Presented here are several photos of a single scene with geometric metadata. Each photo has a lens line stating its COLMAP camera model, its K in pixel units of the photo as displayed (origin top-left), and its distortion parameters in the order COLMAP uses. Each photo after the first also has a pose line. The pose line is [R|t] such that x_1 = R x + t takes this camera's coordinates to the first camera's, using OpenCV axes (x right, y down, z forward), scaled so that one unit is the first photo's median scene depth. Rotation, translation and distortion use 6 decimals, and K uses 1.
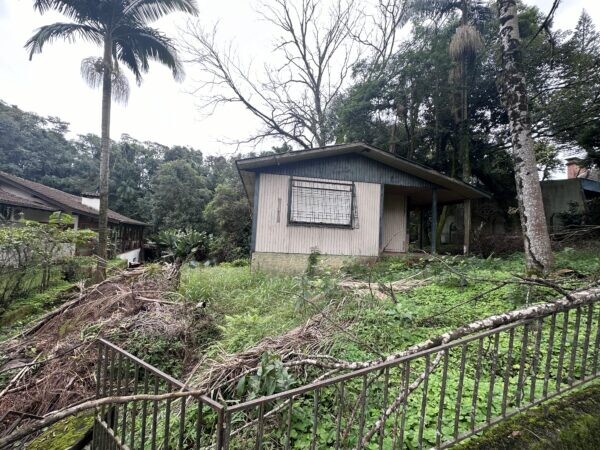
lens RADIAL K [[237.6, 0, 297.6], [0, 237.6, 223.3], [0, 0, 1]] dist [-0.008642, 0.000131]
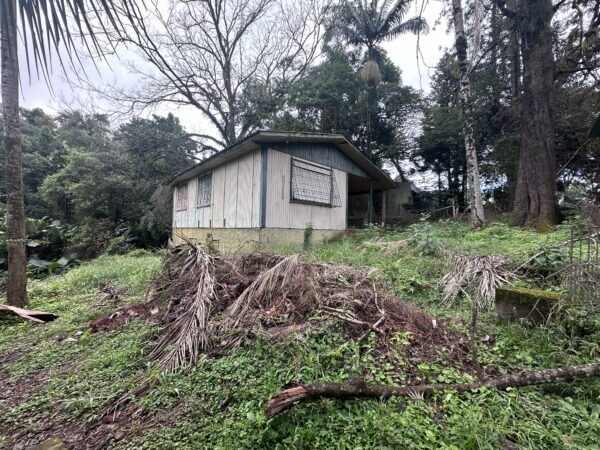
lens RADIAL K [[237.6, 0, 300.2], [0, 237.6, 224.9], [0, 0, 1]] dist [-0.008642, 0.000131]
pose [[0.830085, -0.016030, 0.557407, -0.566492], [-0.011963, 0.998845, 0.046541, 0.056703], [-0.557509, -0.045302, 0.828934, 0.092340]]
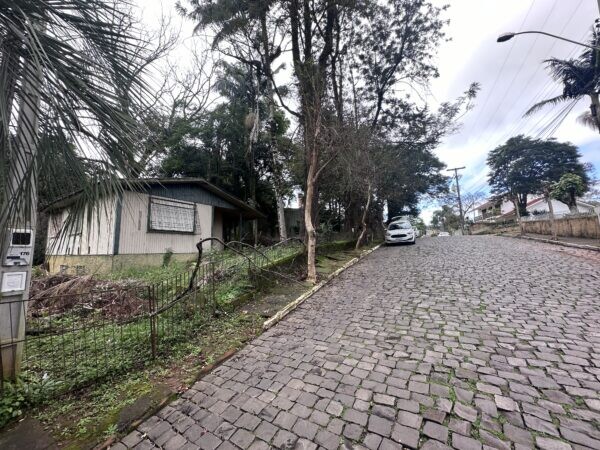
lens RADIAL K [[237.6, 0, 300.4], [0, 237.6, 225.5], [0, 0, 1]] dist [-0.008642, 0.000131]
pose [[0.655435, 0.021316, 0.754951, -0.451003], [0.003102, 0.999517, -0.030914, 0.012651], [-0.755246, 0.022604, 0.655052, -0.460220]]
